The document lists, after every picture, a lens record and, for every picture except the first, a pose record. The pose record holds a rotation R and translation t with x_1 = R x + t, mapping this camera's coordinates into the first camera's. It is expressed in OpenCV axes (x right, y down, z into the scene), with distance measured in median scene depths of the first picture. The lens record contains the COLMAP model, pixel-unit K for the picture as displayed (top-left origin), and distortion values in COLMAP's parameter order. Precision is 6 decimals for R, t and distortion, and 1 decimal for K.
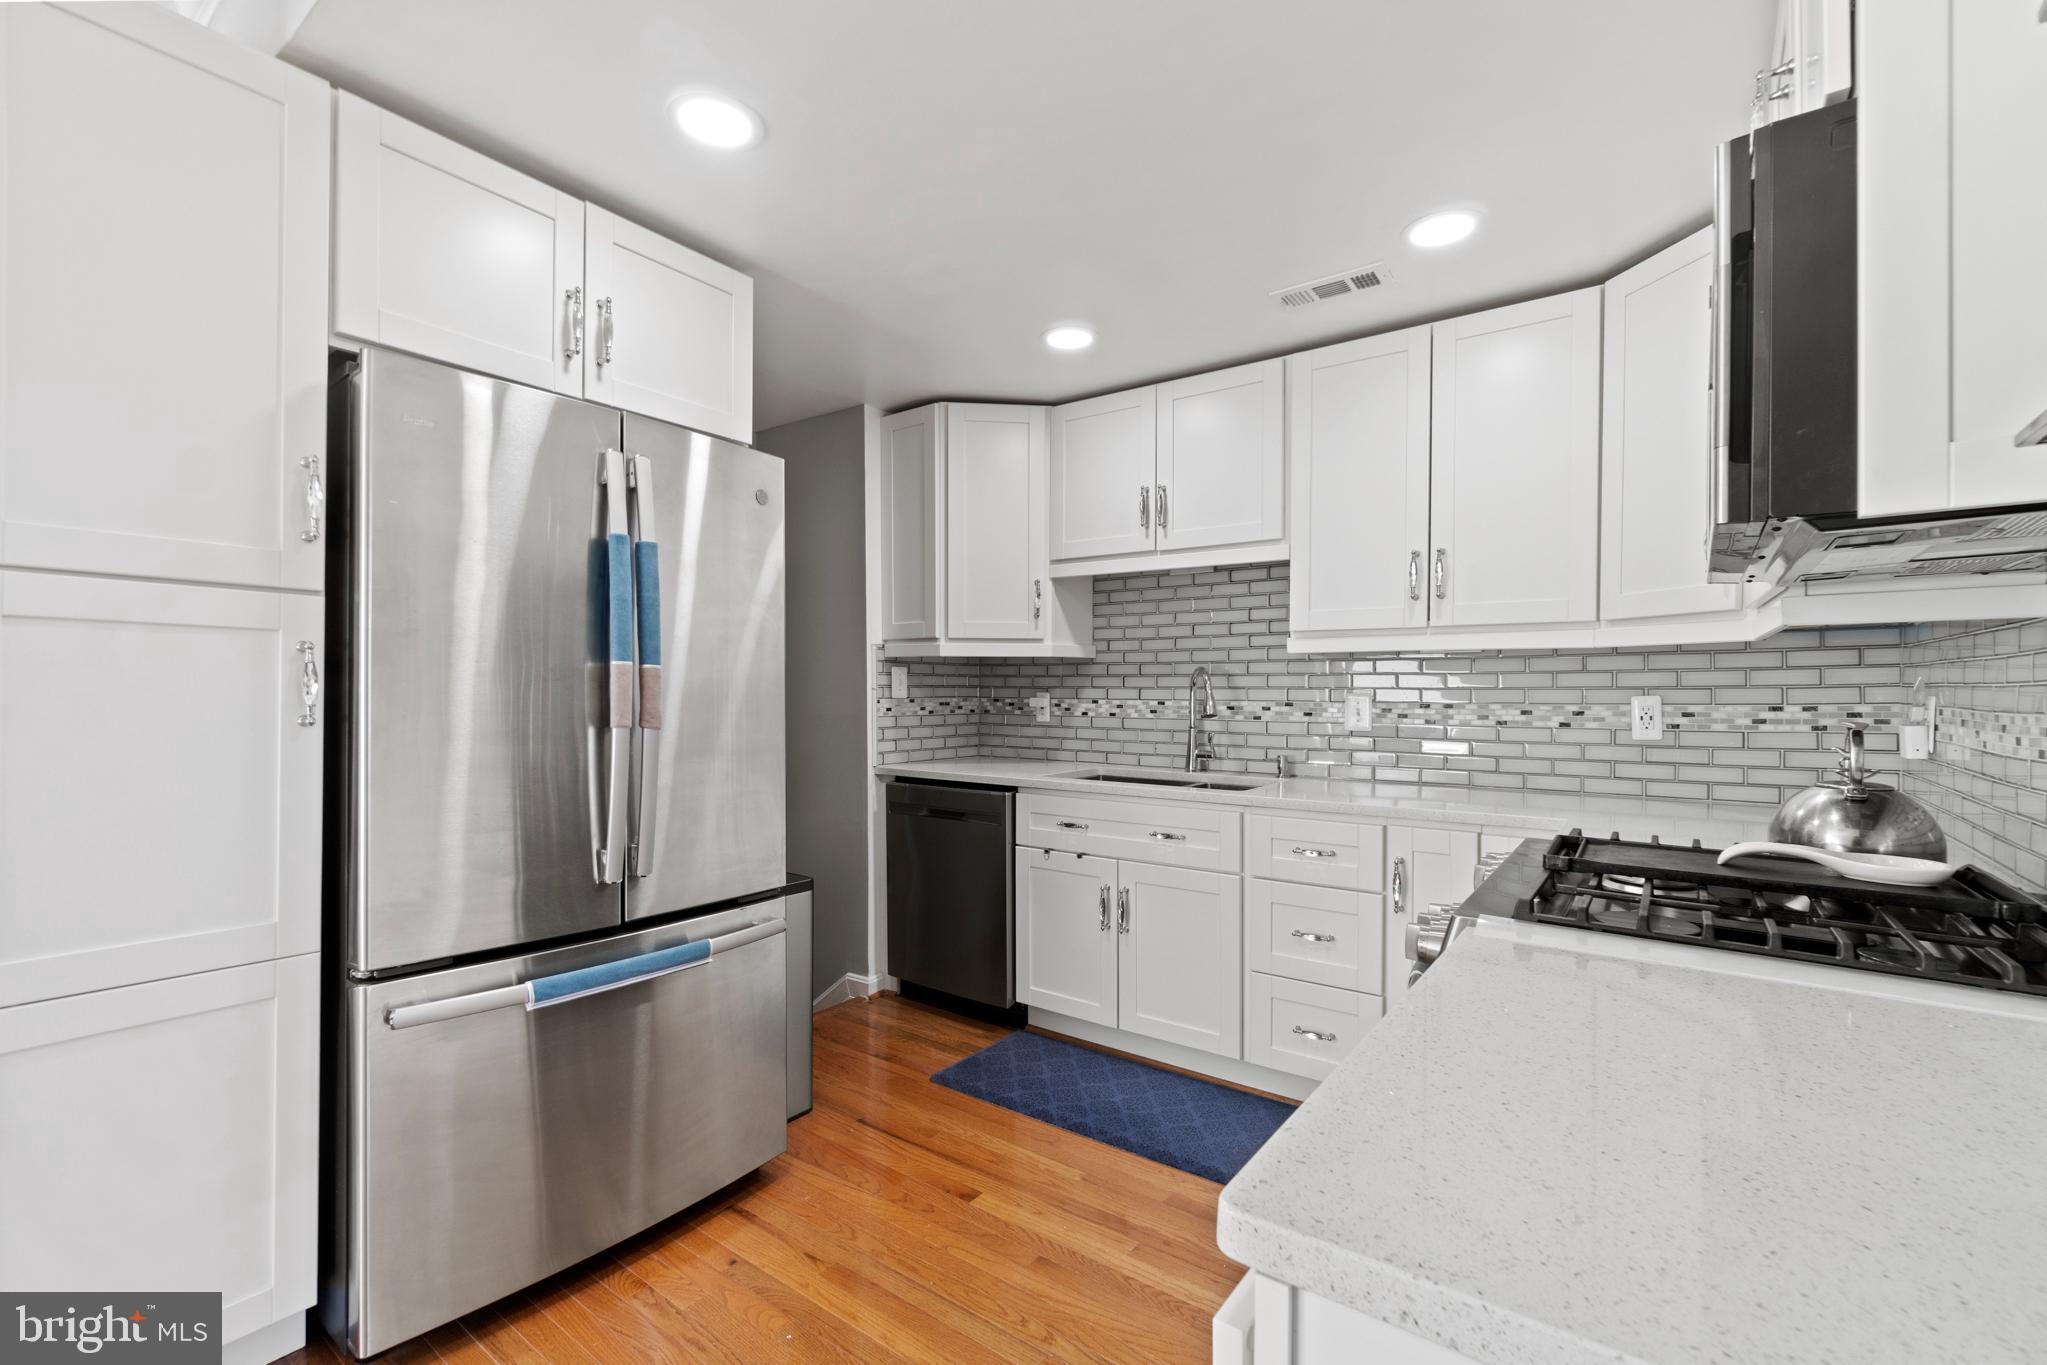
lens RADIAL K [[881.7, 0, 1023.5], [0, 881.7, 682.5], [0, 0, 1]] dist [0.001131, 0.000410]
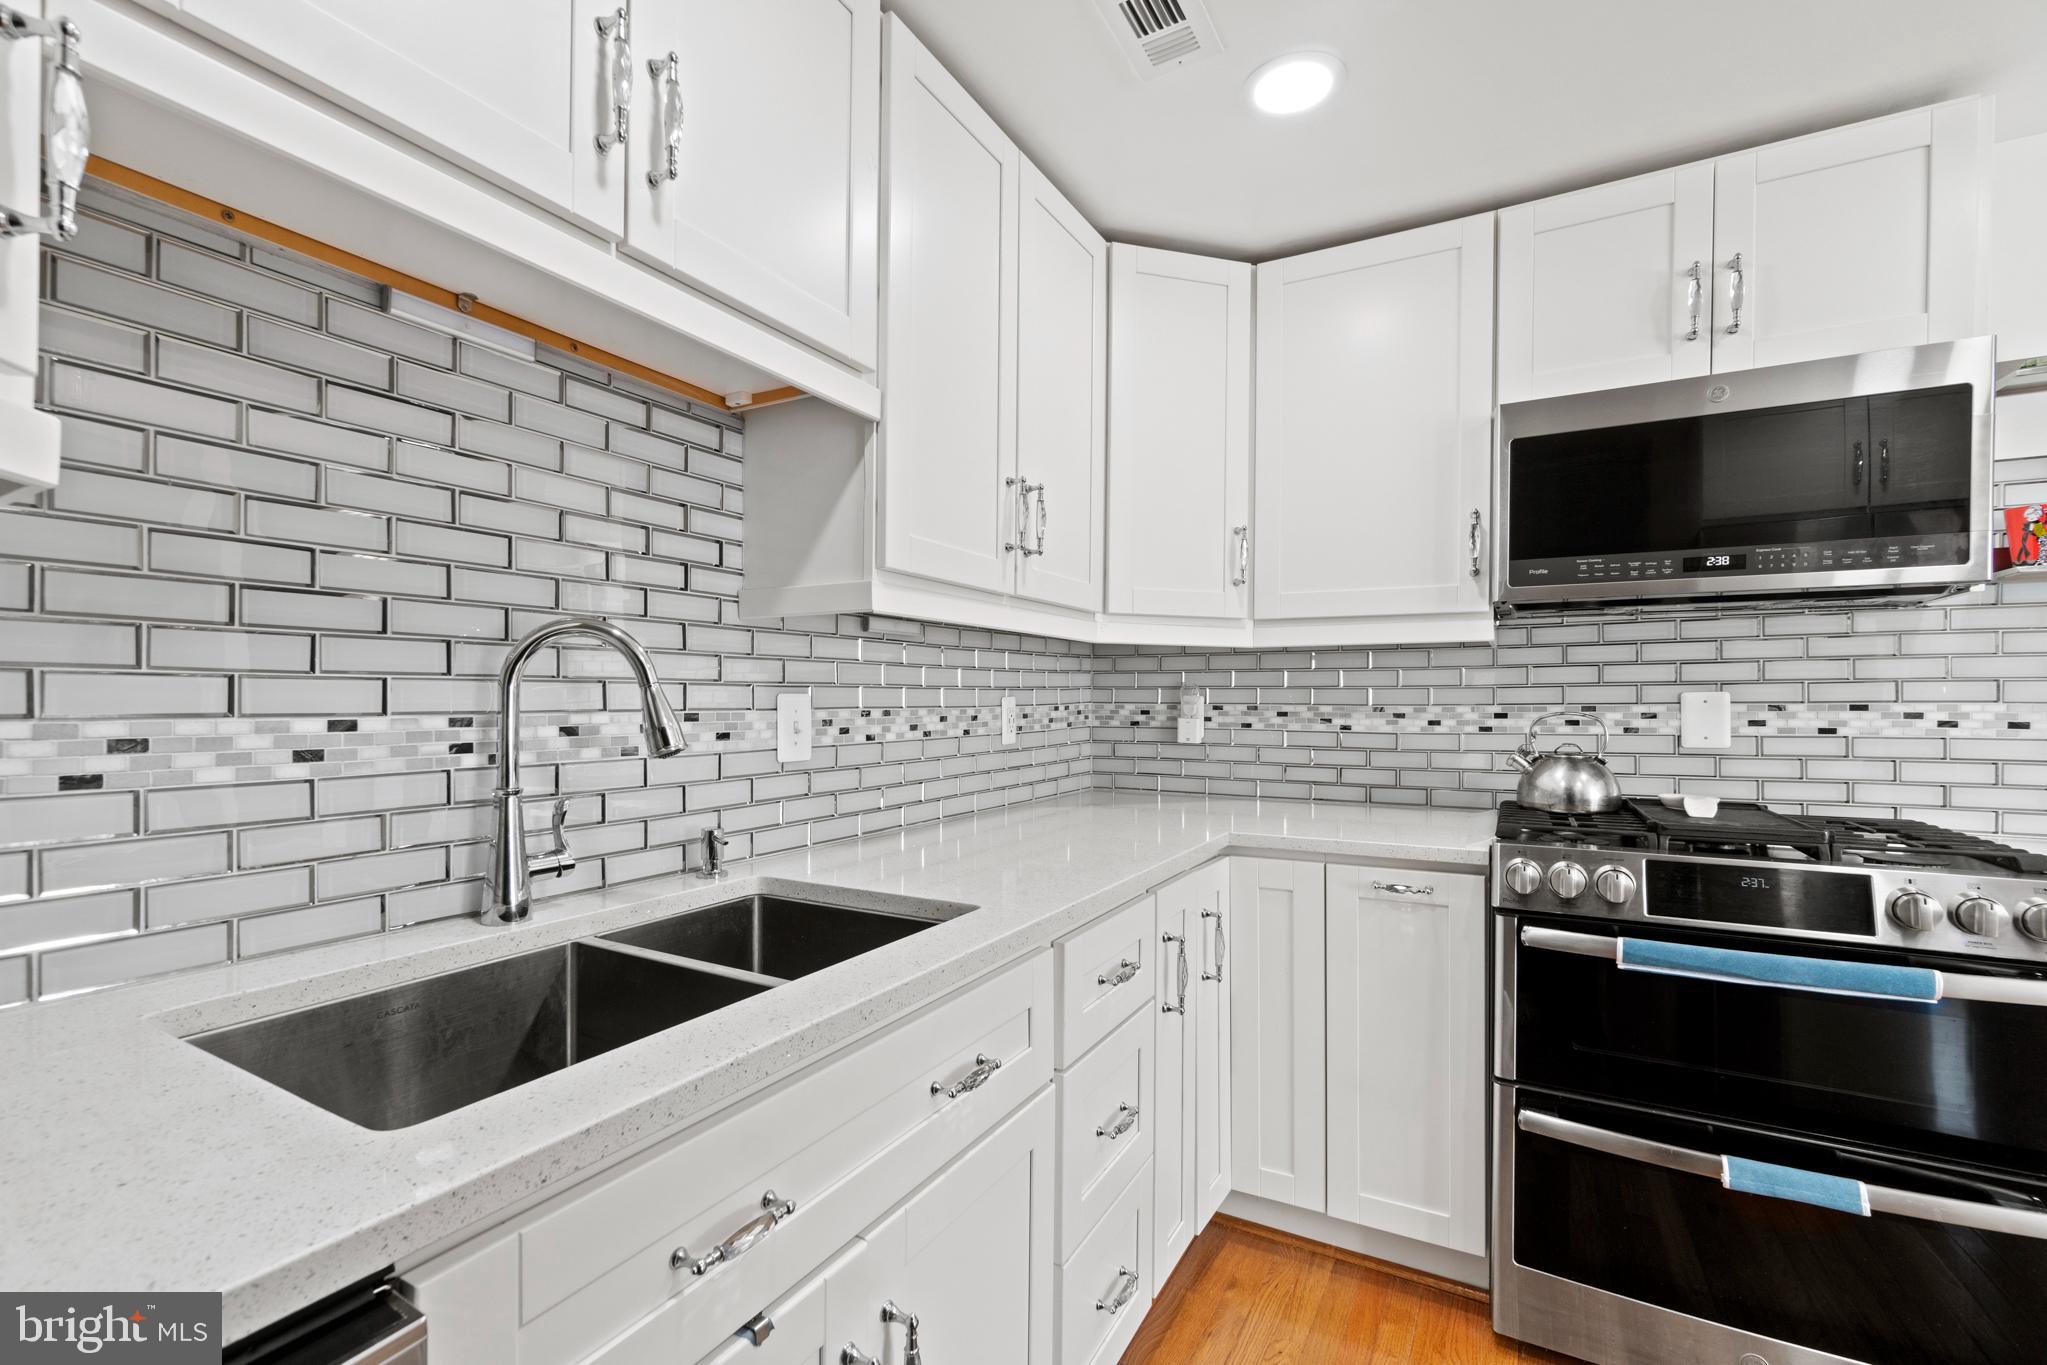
lens RADIAL K [[910.7, 0, 1023.7], [0, 910.7, 715.4], [0, 0, 1]] dist [-0.001265, -0.000157]
pose [[-0.128280, -0.018628, 0.991563, -0.226426], [-0.007326, 0.999814, 0.017836, 0.016232], [-0.991711, -0.004977, -0.128393, 1.027355]]
